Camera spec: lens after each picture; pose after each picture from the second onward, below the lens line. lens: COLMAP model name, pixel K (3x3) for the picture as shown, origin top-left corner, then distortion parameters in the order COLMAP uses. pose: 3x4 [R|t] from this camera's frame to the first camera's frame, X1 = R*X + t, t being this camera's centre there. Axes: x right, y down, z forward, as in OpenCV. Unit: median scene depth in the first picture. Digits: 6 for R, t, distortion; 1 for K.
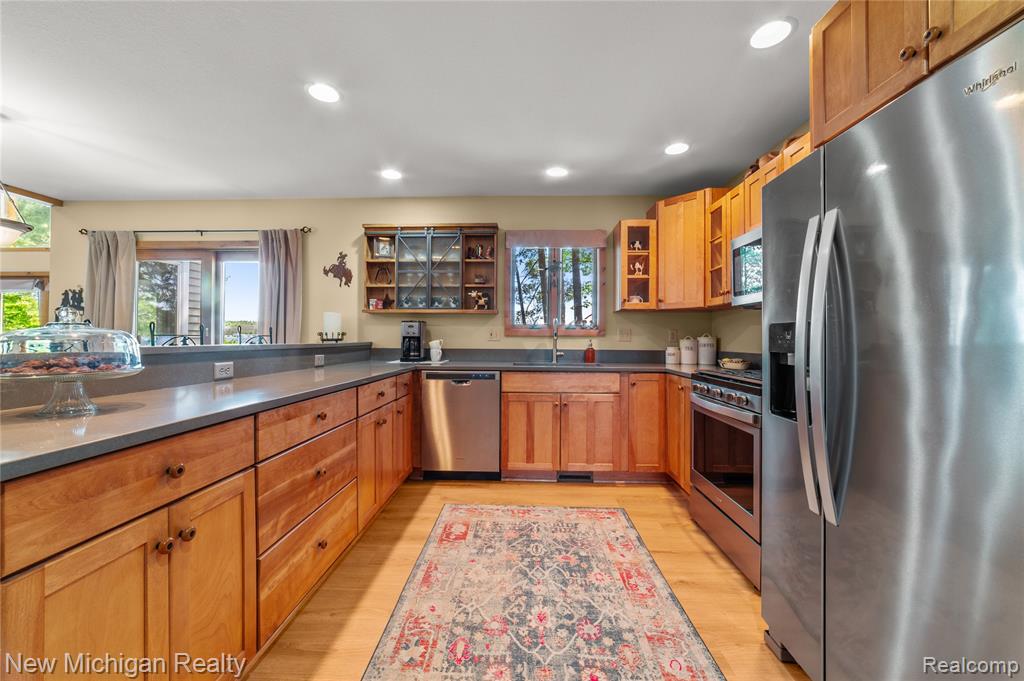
lens RADIAL K [[400.2, 0, 504.6], [0, 400.2, 338.1], [0, 0, 1]] dist [-0.014795, 0.009969]
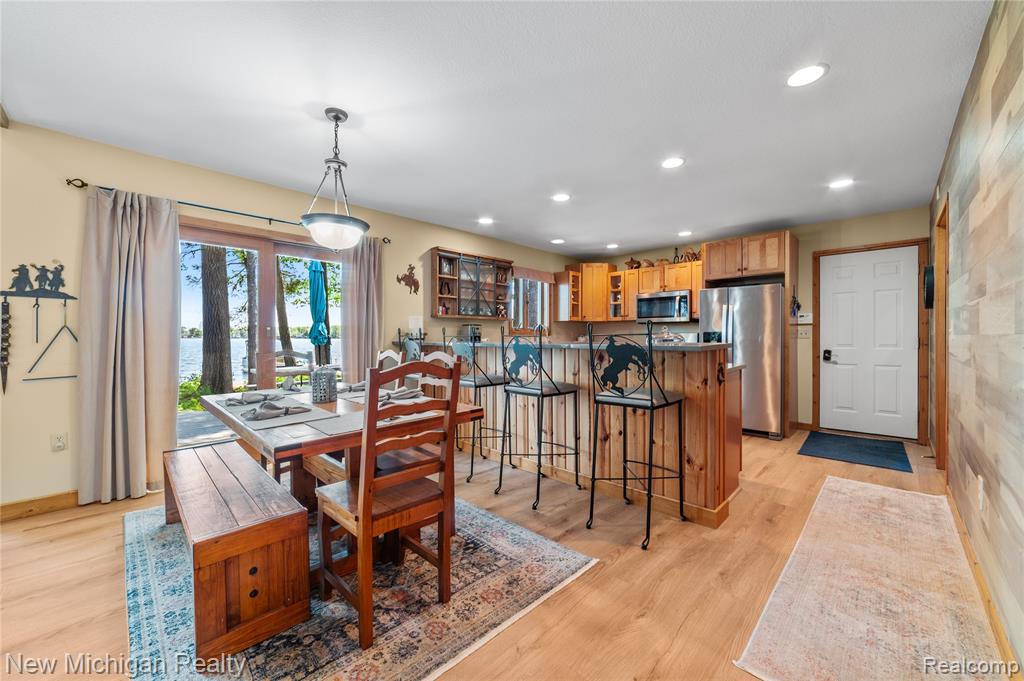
lens RADIAL K [[399.6, 0, 509.2], [0, 399.6, 344.1], [0, 0, 1]] dist [-0.009852, 0.009179]
pose [[0.666183, -0.019165, 0.745542, -1.371600], [0.002168, 0.999715, 0.023762, -0.009559], [-0.745785, -0.014213, 0.666035, -0.004993]]
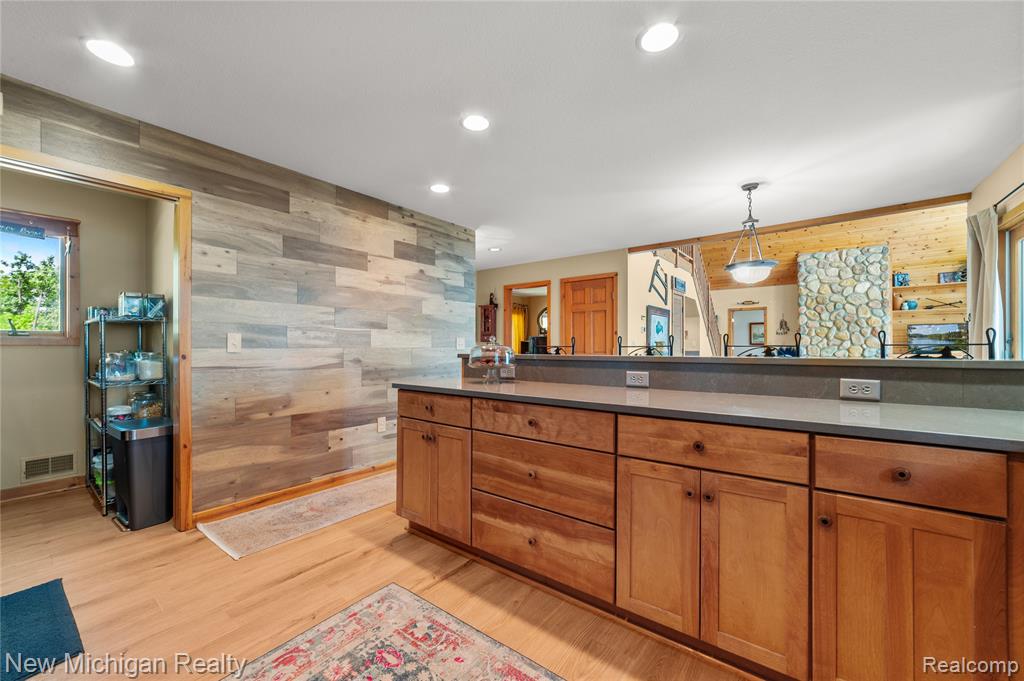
lens RADIAL K [[399.7, 0, 510.8], [0, 399.7, 348.2], [0, 0, 1]] dist [-0.008037, 0.000161]
pose [[-0.573757, 0.001855, -0.819023, 0.252383], [0.004463, 0.999990, -0.000861, -0.003013], [0.819013, -0.004149, -0.573760, 0.858203]]
